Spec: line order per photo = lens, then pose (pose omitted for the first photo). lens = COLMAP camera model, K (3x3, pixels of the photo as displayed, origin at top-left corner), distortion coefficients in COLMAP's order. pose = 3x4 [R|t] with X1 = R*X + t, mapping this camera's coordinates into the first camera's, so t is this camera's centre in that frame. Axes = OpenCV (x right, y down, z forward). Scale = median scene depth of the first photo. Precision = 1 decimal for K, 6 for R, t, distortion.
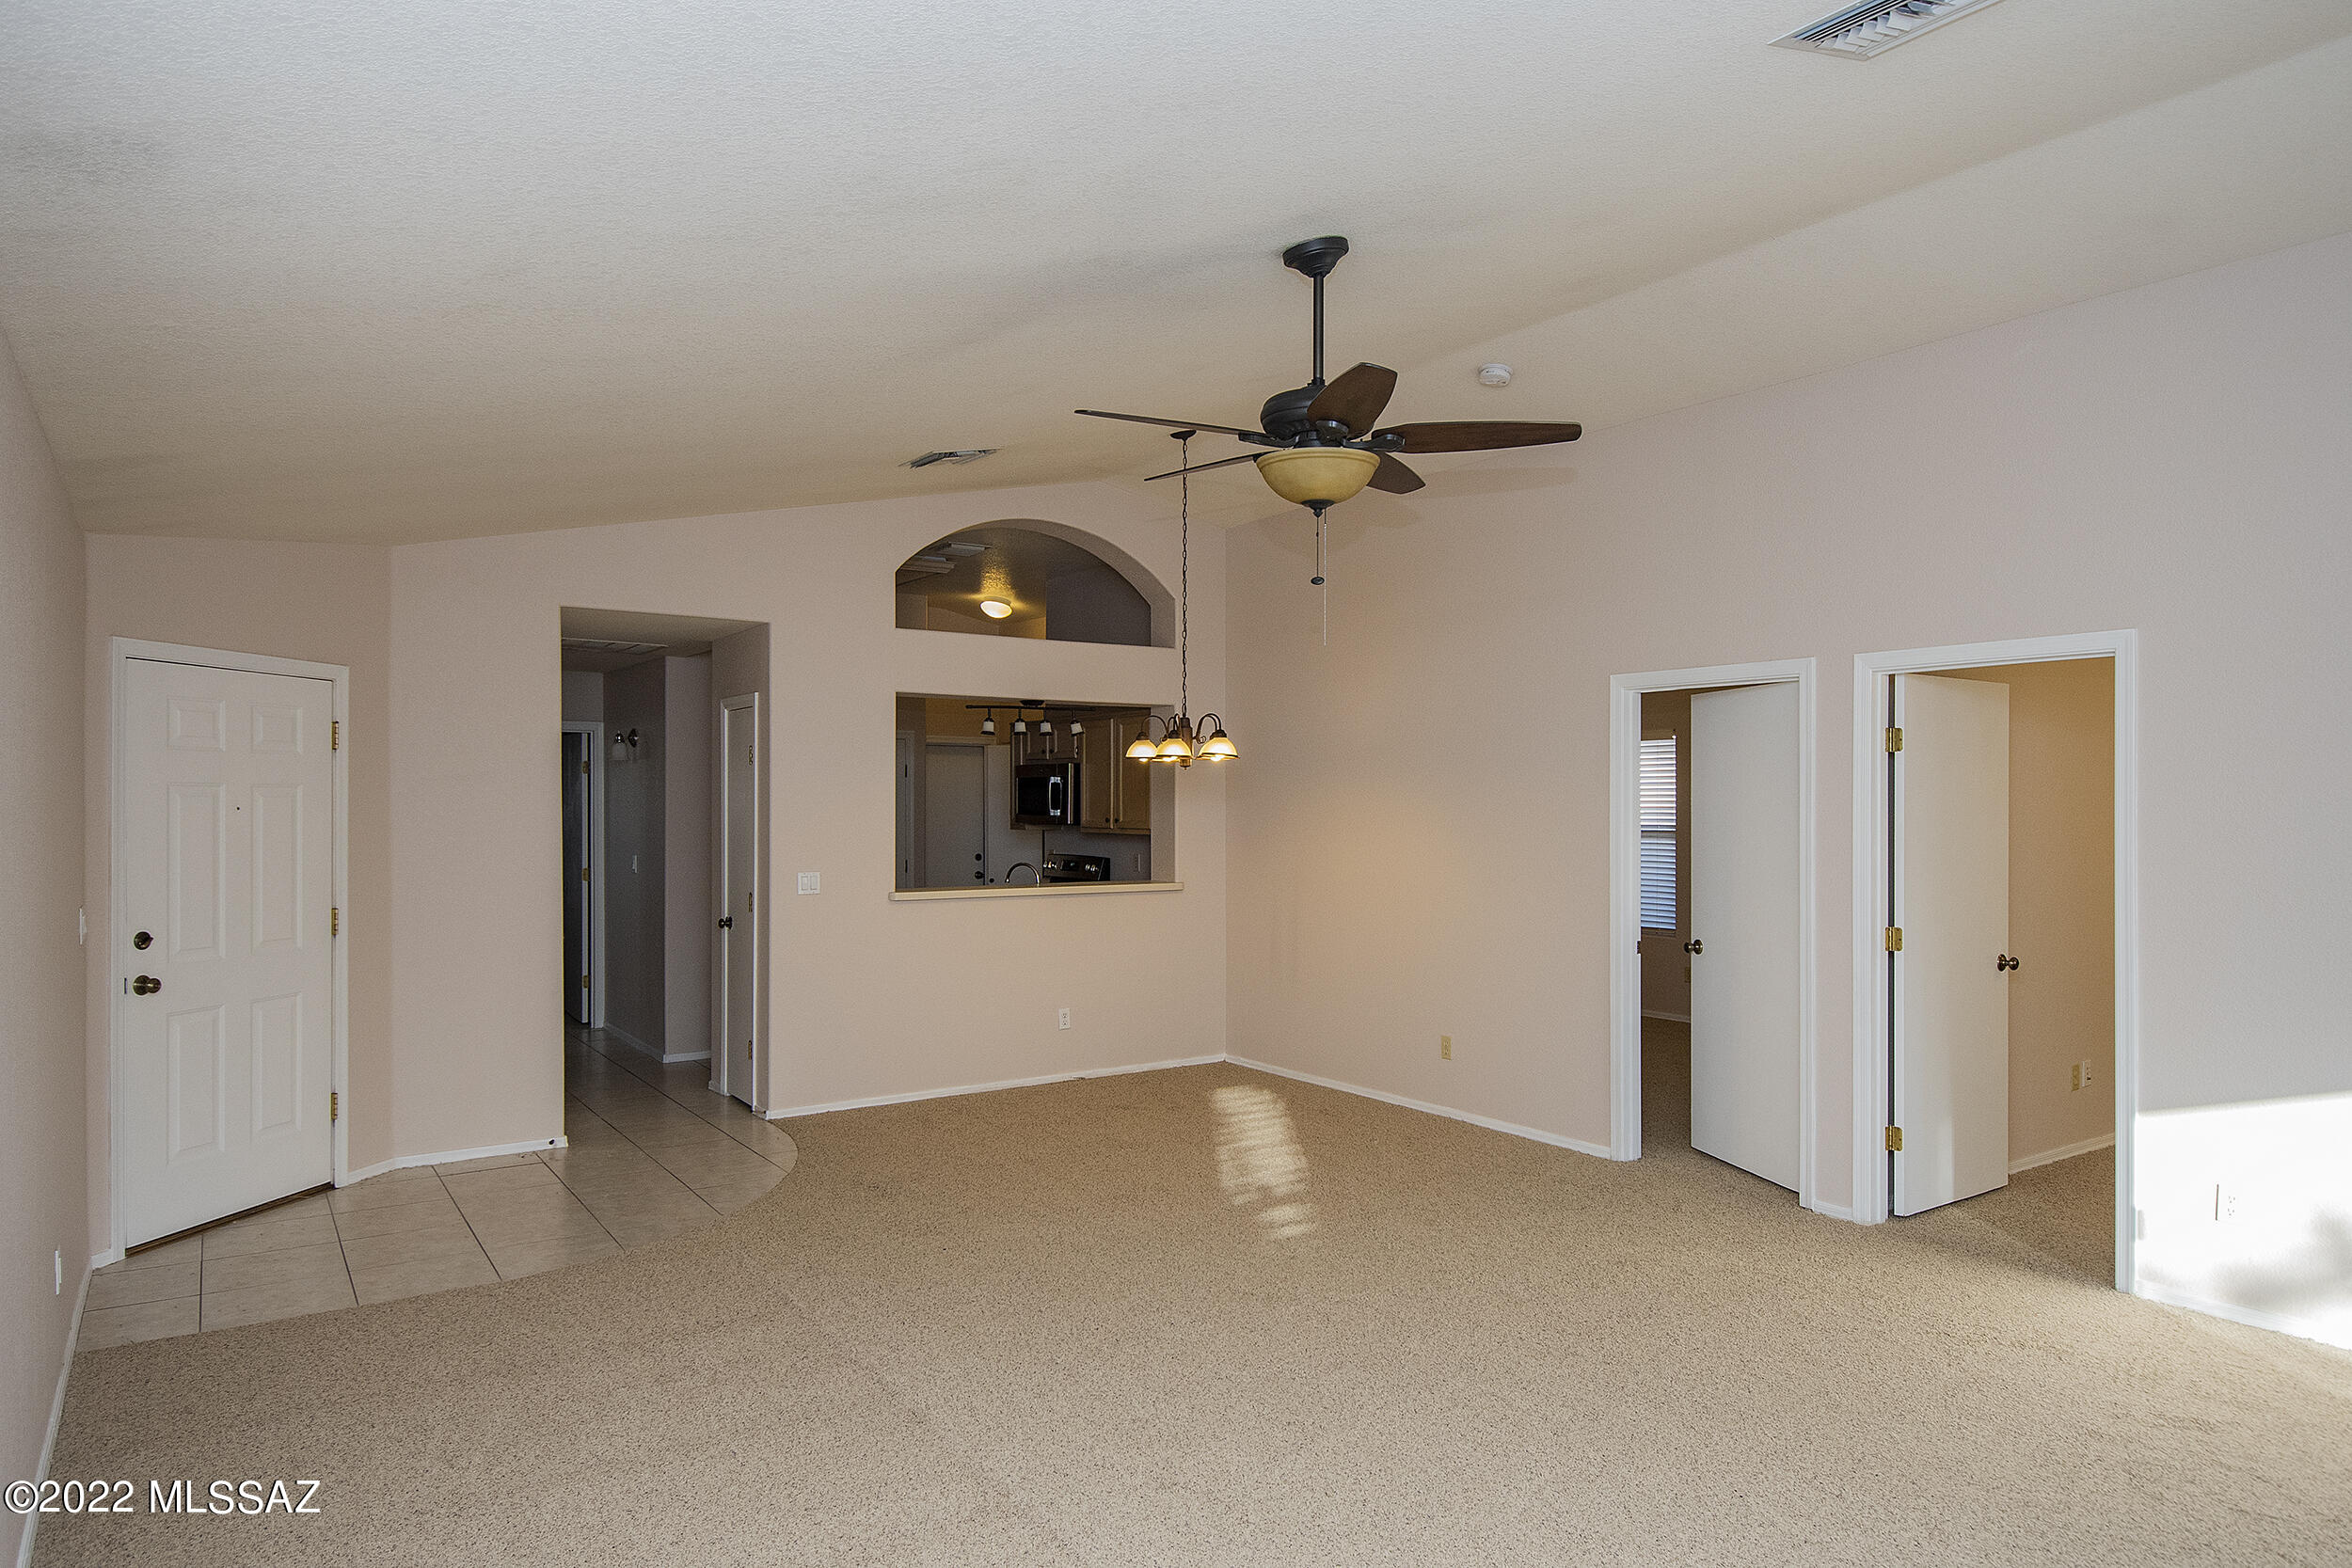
lens RADIAL K [[1431.2, 0, 1177.3], [0, 1431.2, 792.6], [0, 0, 1]] dist [0.000731, -0.001078]
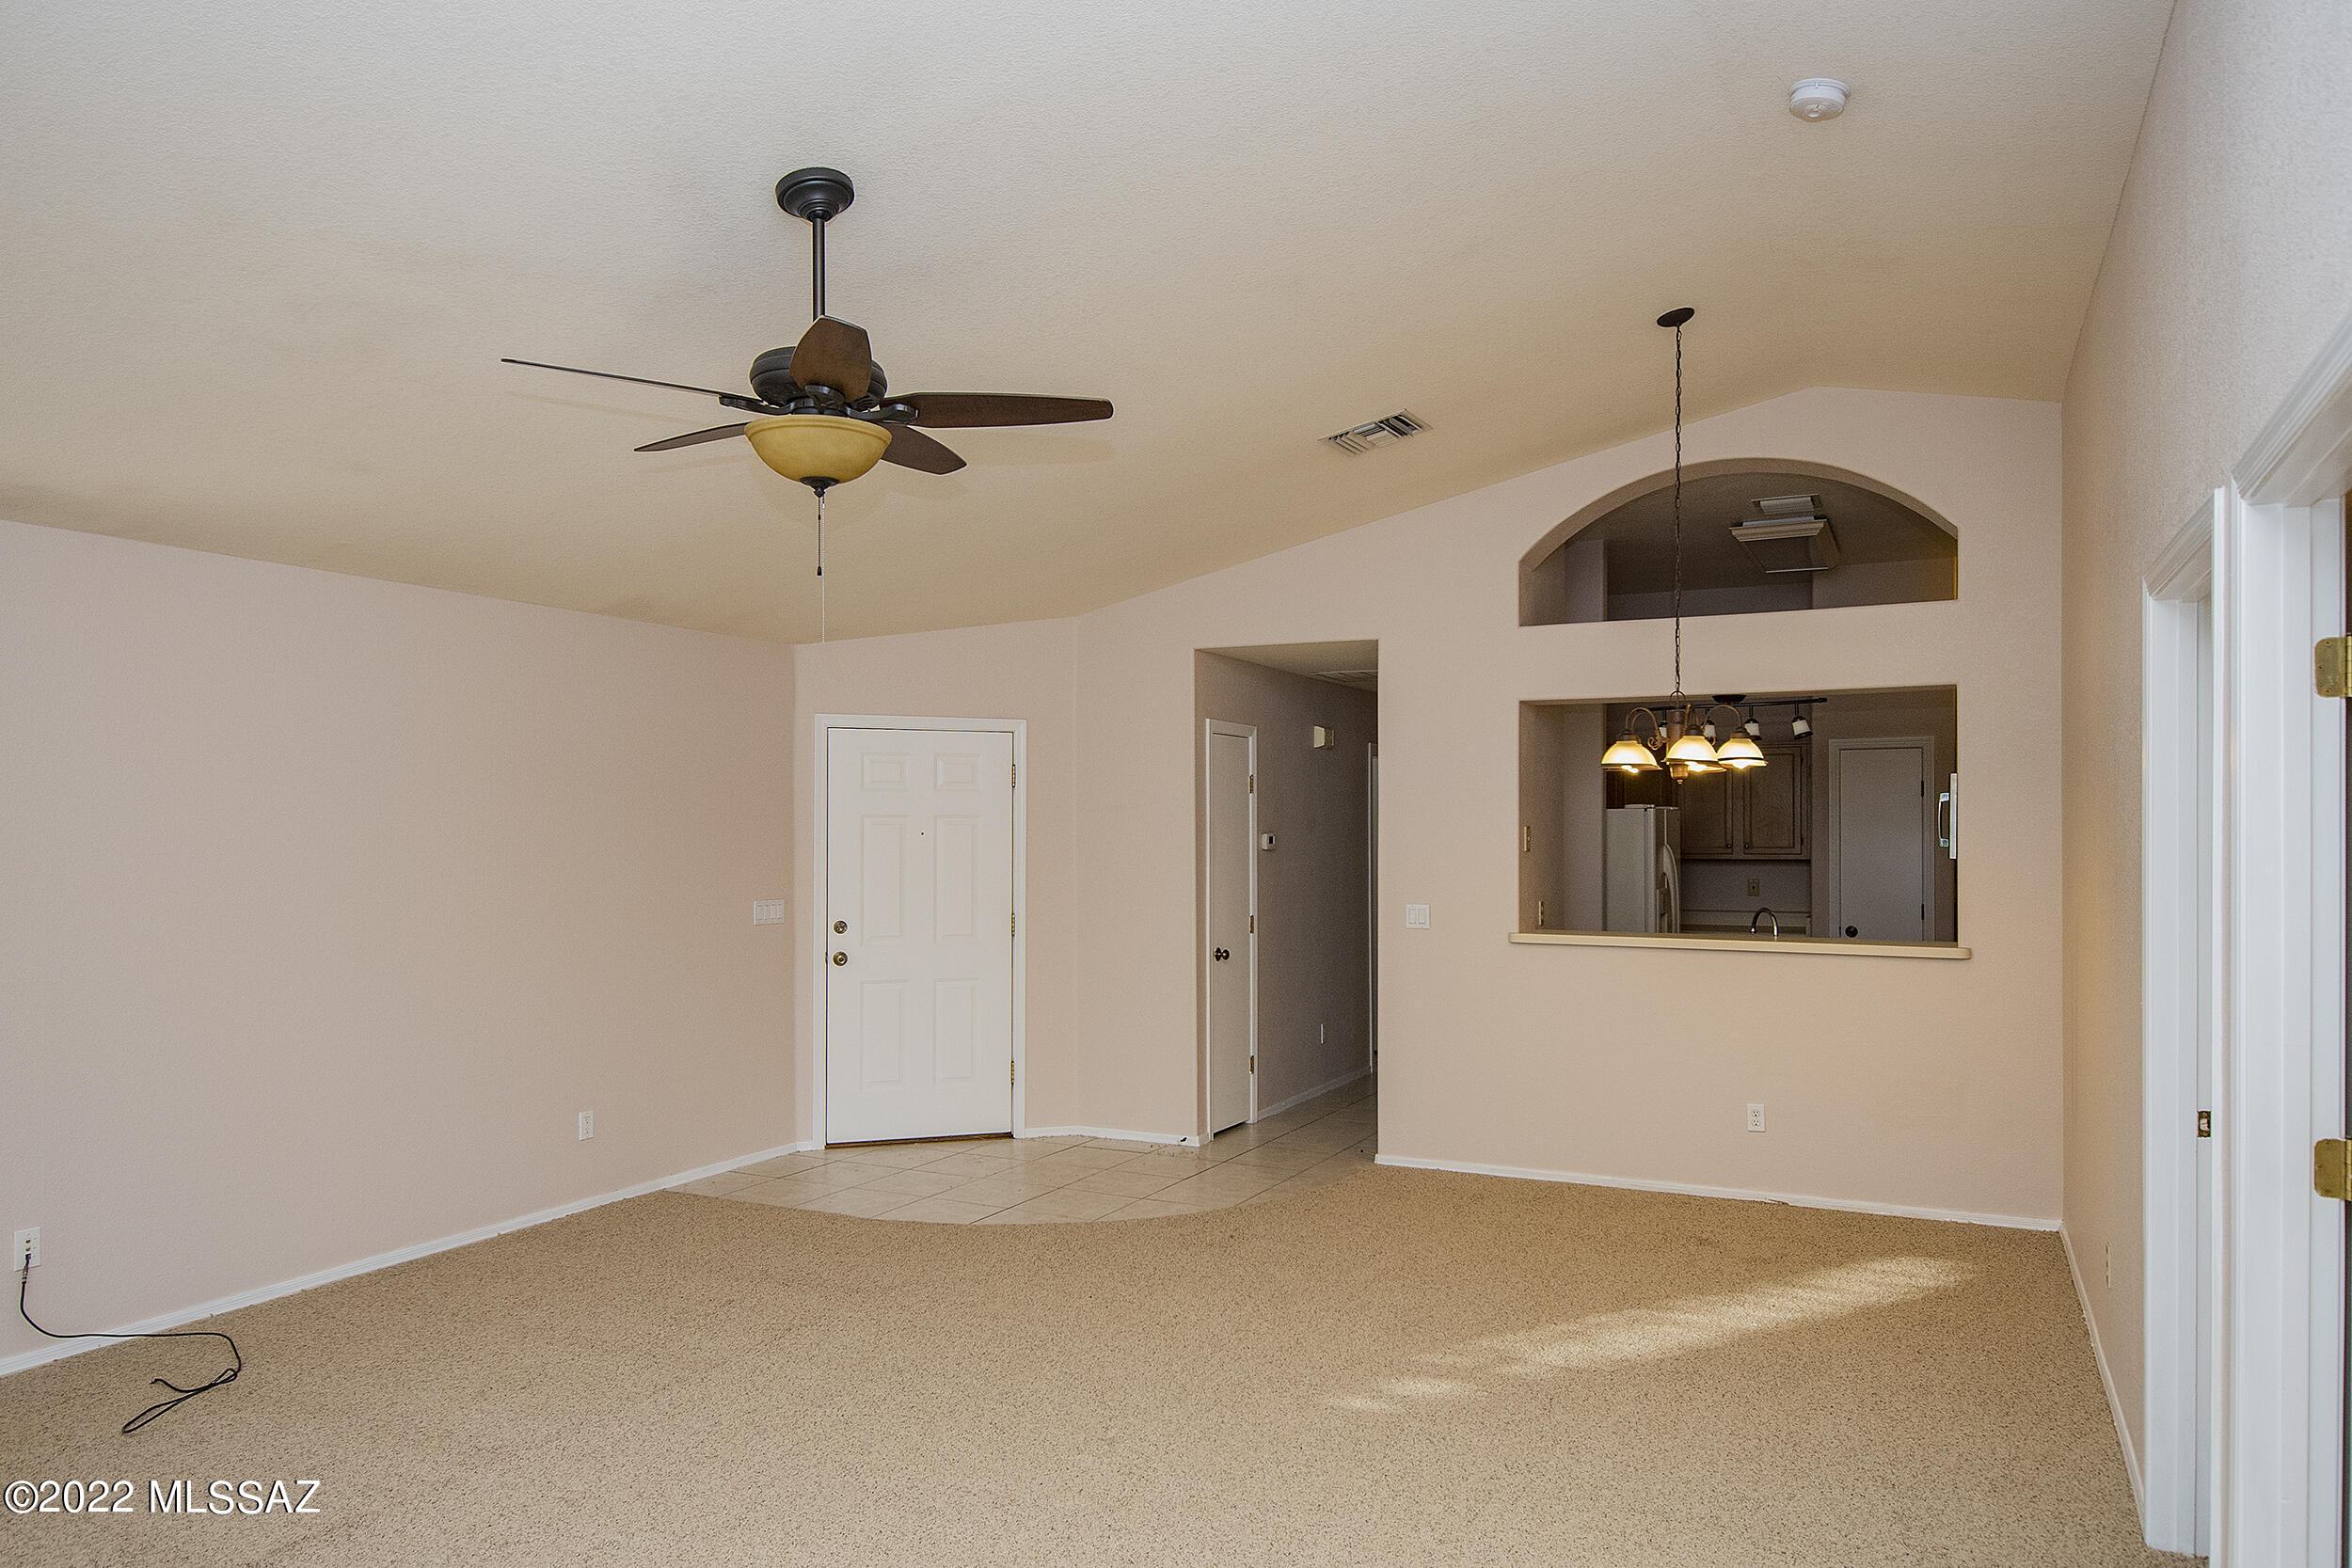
lens RADIAL K [[1530.0, 0, 1166.6], [0, 1530.0, 805.5], [0, 0, 1]] dist [0.015746, -0.016143]
pose [[0.489804, -0.015618, -0.871693, 0.545124], [0.006482, 0.999877, -0.014273, 0.005316], [0.871809, 0.001341, 0.489845, 0.391340]]
